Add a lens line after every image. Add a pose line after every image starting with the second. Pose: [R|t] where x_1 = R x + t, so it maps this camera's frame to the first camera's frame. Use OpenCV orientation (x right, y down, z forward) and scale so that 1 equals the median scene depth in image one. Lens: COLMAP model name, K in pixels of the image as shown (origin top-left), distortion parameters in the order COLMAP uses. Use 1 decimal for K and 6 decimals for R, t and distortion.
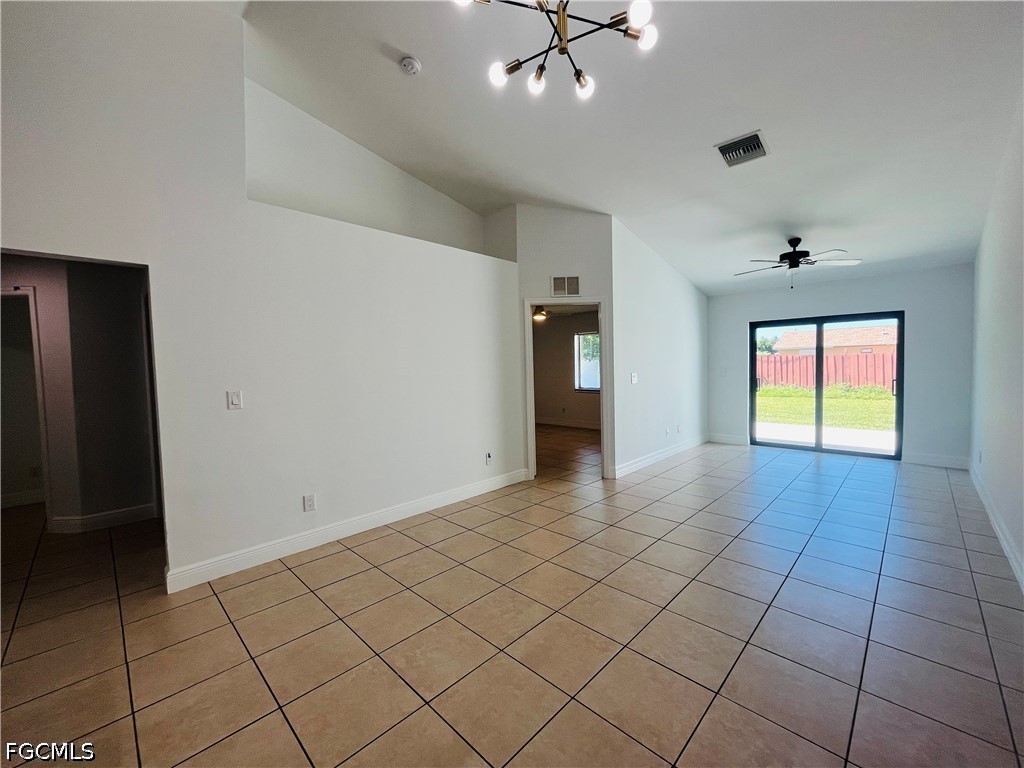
lens RADIAL K [[409.2, 0, 518.6], [0, 409.2, 383.7], [0, 0, 1]] dist [-0.002640, -0.000320]
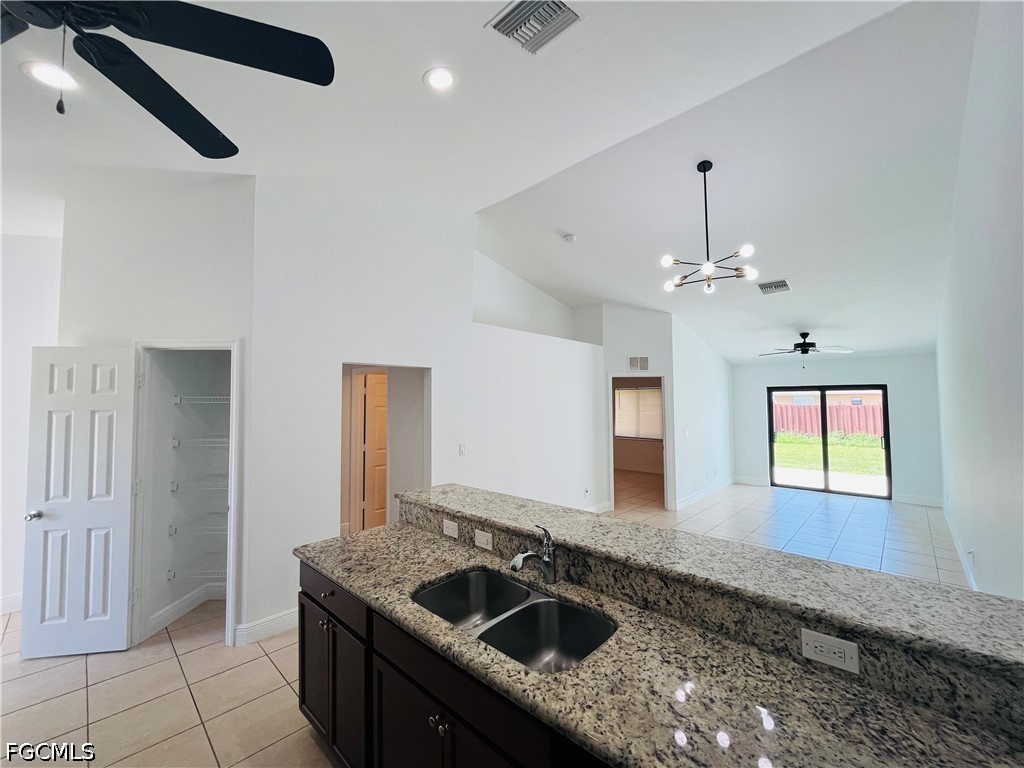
lens RADIAL K [[409.2, 0, 518.6], [0, 409.2, 383.7], [0, 0, 1]] dist [-0.002640, -0.000320]
pose [[0.999699, 0.019864, 0.014425, -0.276441], [-0.018458, 0.995604, -0.091822, -0.038746], [-0.016186, 0.091528, 0.995671, -0.308271]]
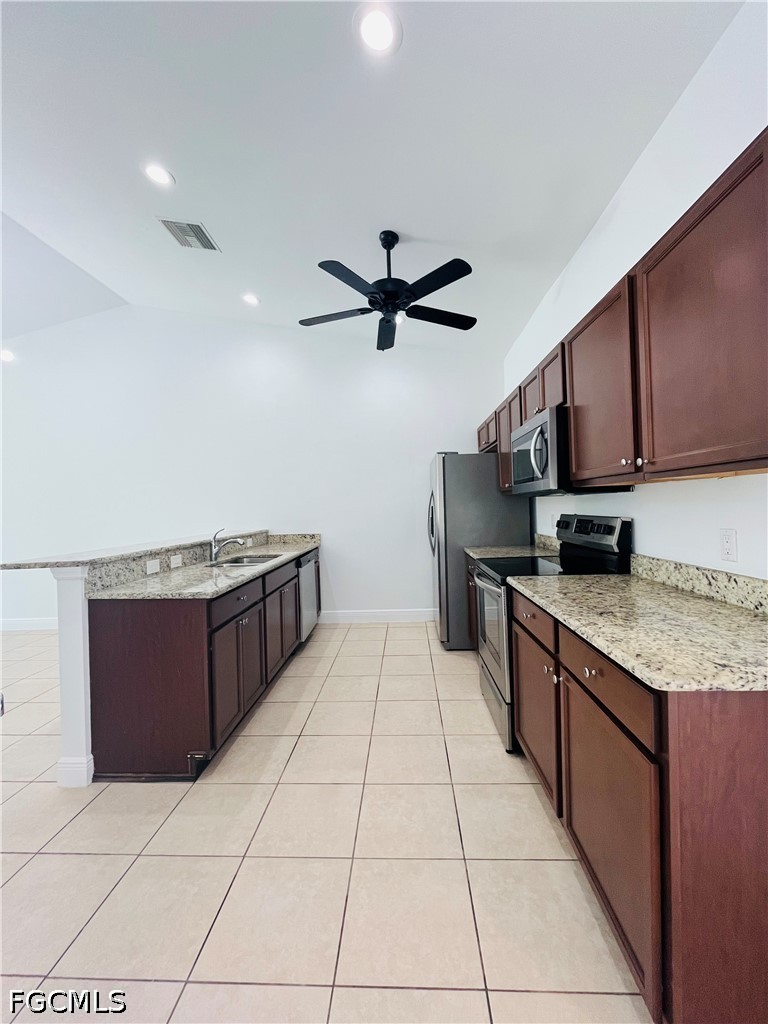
lens RADIAL K [[412.9, 0, 382.0], [0, 412.9, 509.8], [0, 0, 1]] dist [-0.001989, -0.000504]
pose [[-0.650770, 0.041899, 0.758118, -0.897184], [0.088497, 0.995857, 0.020928, 0.020744], [-0.754100, 0.080711, -0.651781, 0.245470]]
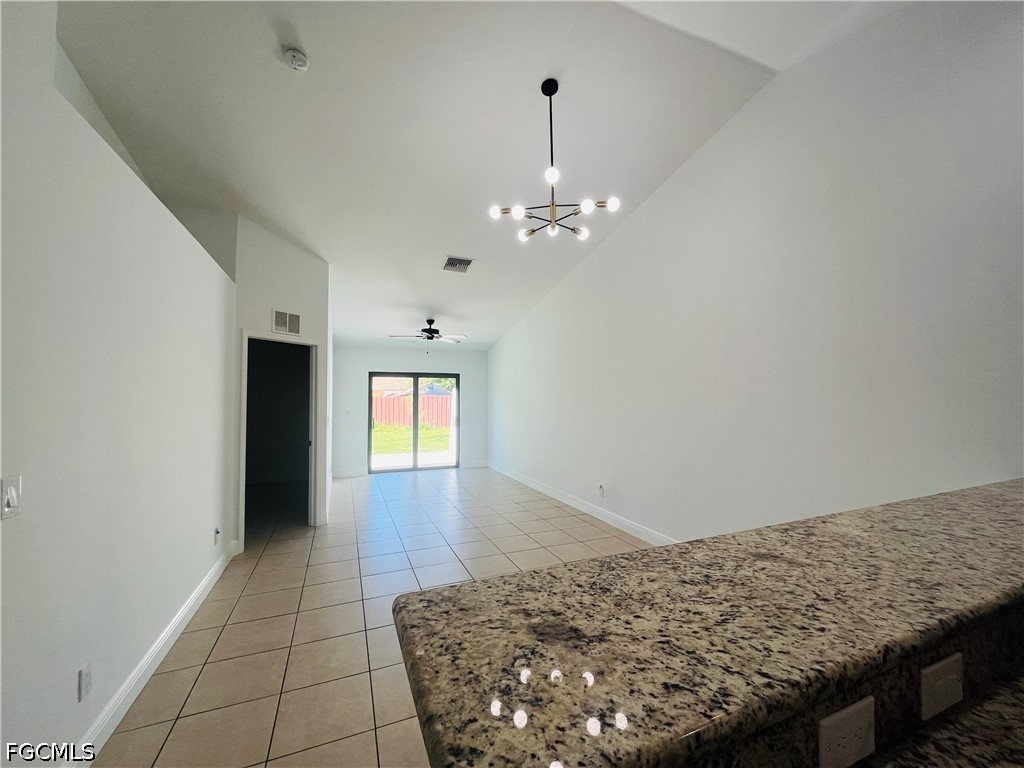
lens RADIAL K [[412.9, 0, 509.2], [0, 412.9, 384.7], [0, 0, 1]] dist [-0.001989, -0.000504]
pose [[0.404695, 0.047845, 0.913199, -0.482934], [0.037245, 0.996939, -0.068738, -0.016750], [-0.913693, 0.061830, 0.401674, 0.168306]]
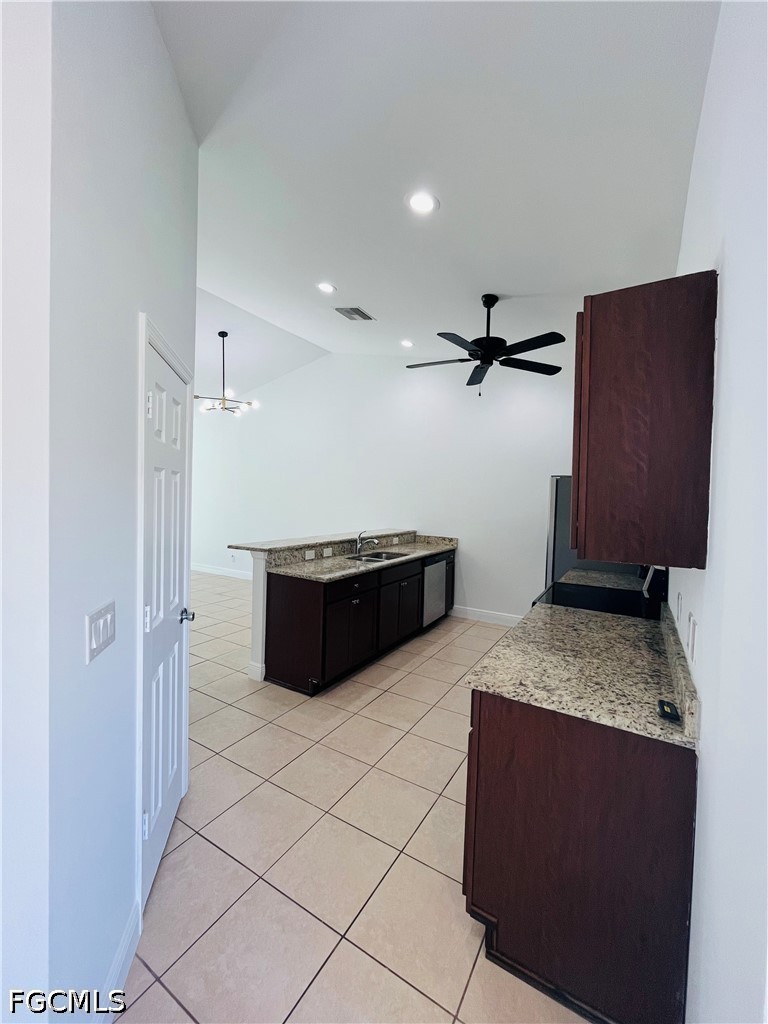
lens RADIAL K [[412.9, 0, 382.0], [0, 412.9, 509.8], [0, 0, 1]] dist [-0.001989, -0.000504]
pose [[-0.213633, -0.009260, 0.976870, -1.093398], [0.031358, 0.999375, 0.016331, -0.014600], [-0.976411, 0.034122, -0.213209, 0.164216]]
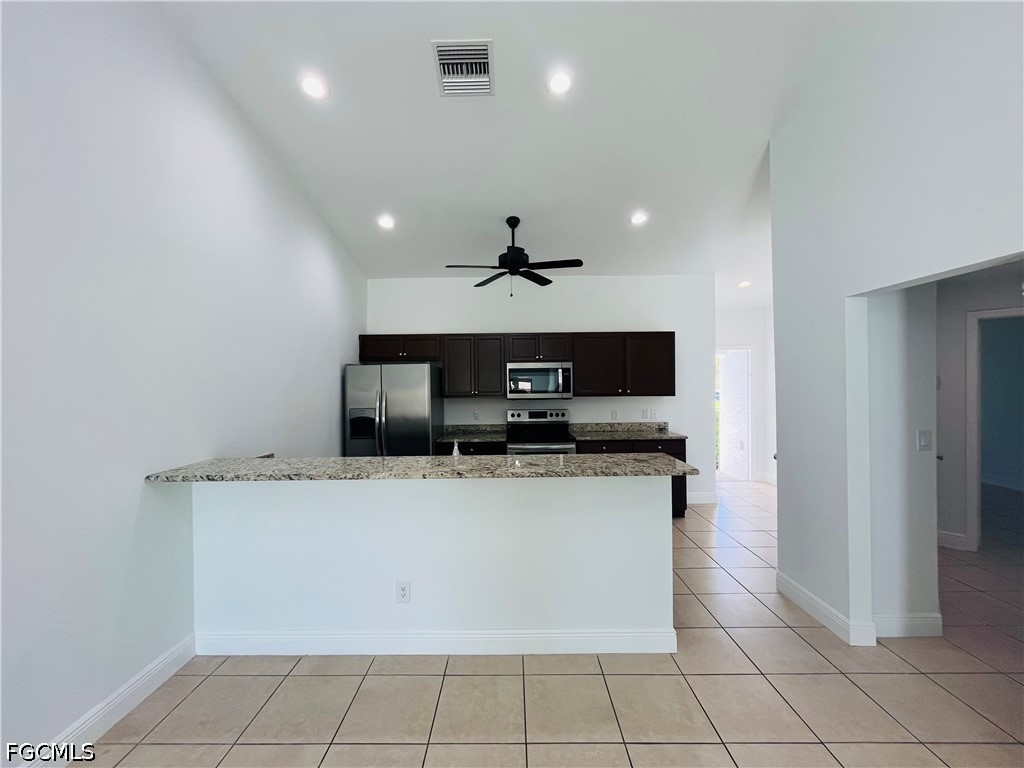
lens RADIAL K [[412.9, 0, 509.2], [0, 412.9, 384.7], [0, 0, 1]] dist [-0.001989, -0.000504]
pose [[-0.727621, 0.032312, -0.685218, 0.047499], [-0.002836, 0.998740, 0.050108, -0.052568], [0.685974, 0.038403, -0.726612, 0.435520]]
